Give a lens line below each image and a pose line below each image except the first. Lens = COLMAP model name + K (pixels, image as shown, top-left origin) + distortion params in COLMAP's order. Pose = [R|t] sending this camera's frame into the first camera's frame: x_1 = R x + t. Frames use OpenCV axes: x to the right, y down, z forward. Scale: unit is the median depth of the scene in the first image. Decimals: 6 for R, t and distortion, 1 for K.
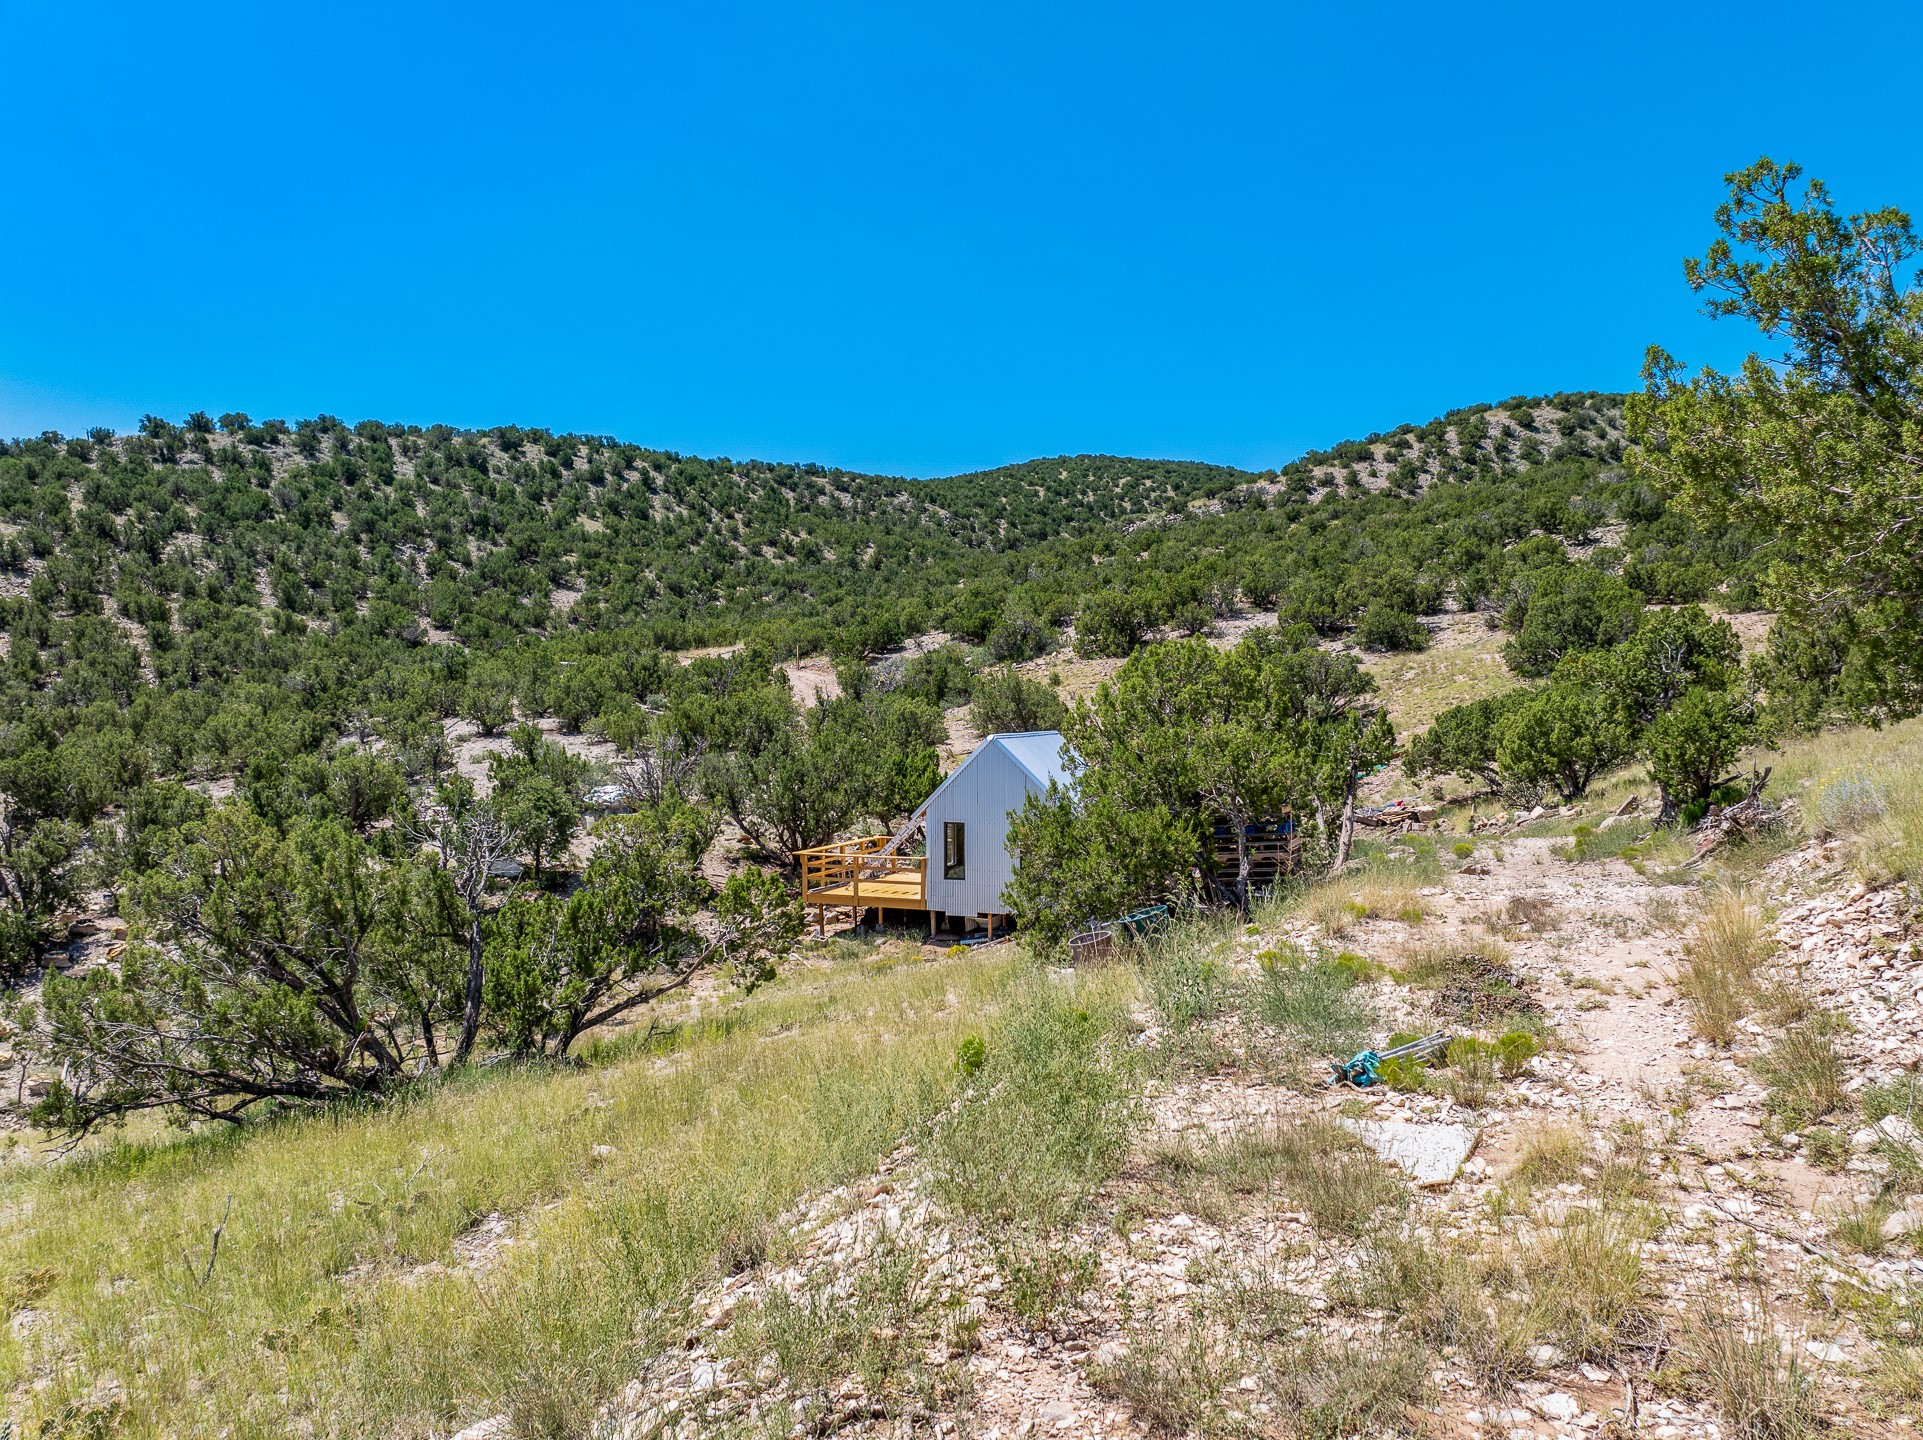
lens RADIAL K [[1368.3, 0, 965.8], [0, 1368.3, 717.5], [0, 0, 1]] dist [-0.034564, -0.001146]
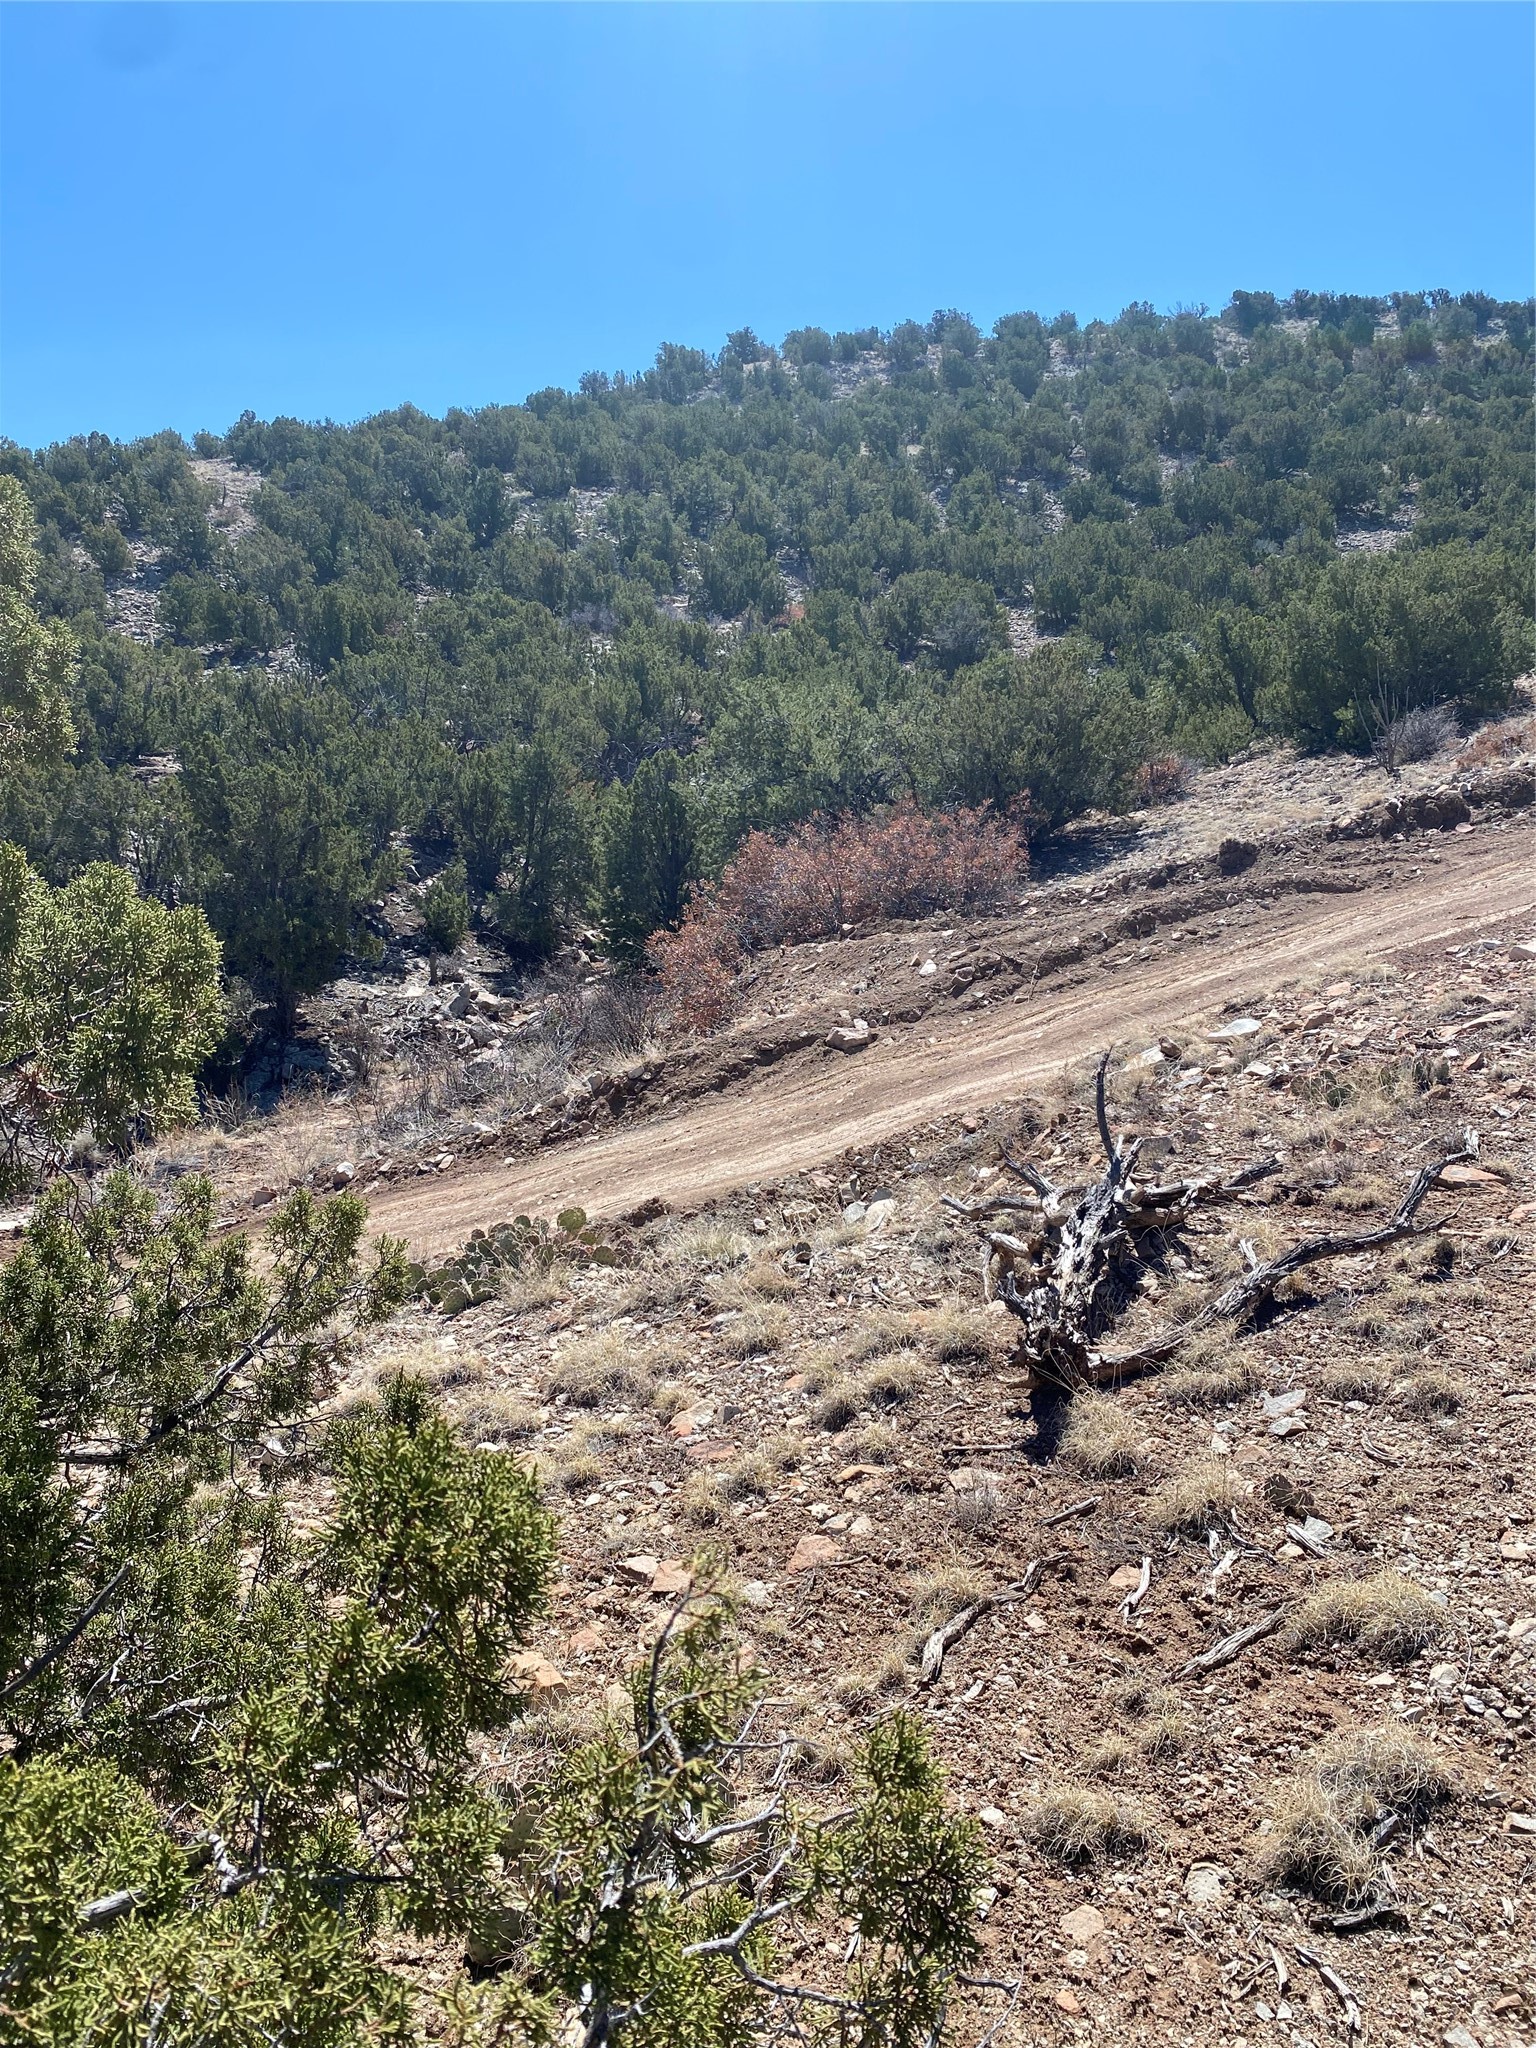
lens RADIAL K [[1582.9, 0, 768.8], [0, 1582.9, 1023.9], [0, 0, 1]] dist [0.037180, -0.020359]
pose [[0.808669, 0.042463, -0.586730, -0.095031], [0.043613, 0.990319, 0.131782, -0.007056], [0.586646, -0.132157, 0.798988, 0.306654]]
